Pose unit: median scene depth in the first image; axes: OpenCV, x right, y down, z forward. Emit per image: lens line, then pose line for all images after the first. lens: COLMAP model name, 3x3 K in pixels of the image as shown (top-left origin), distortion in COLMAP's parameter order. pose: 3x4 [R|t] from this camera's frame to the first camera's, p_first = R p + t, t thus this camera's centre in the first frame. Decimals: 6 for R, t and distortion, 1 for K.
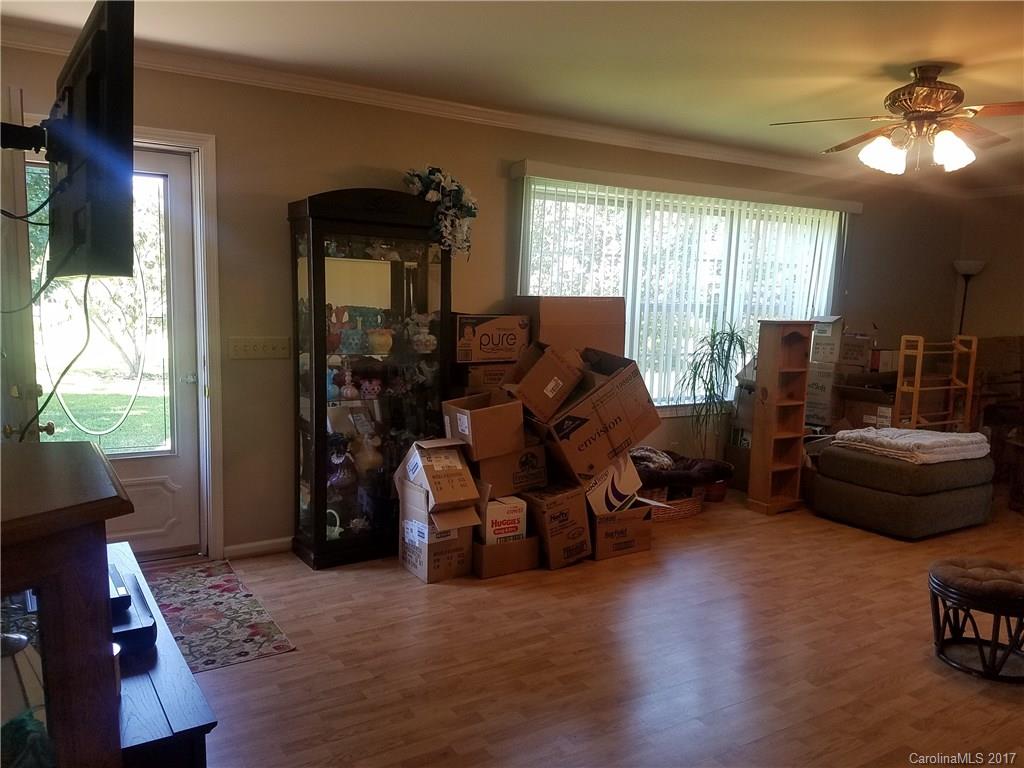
lens RADIAL K [[787.3, 0, 511.6], [0, 787.3, 394.9], [0, 0, 1]] dist [0.202453, -0.332043]
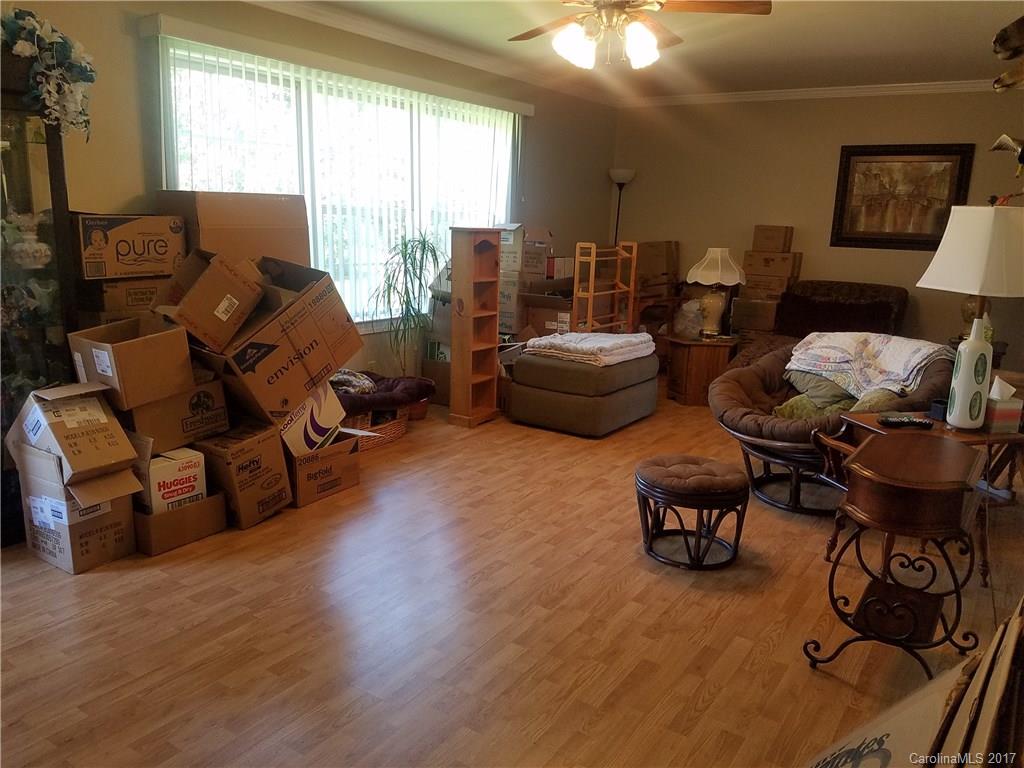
lens RADIAL K [[778.9, 0, 531.4], [0, 778.9, 401.8], [0, 0, 1]] dist [0.142692, -0.228159]
pose [[0.907947, -0.092703, 0.408703, -0.003691], [0.041795, 0.990396, 0.131793, -0.008074], [-0.416995, -0.102579, 0.903102, 0.129239]]
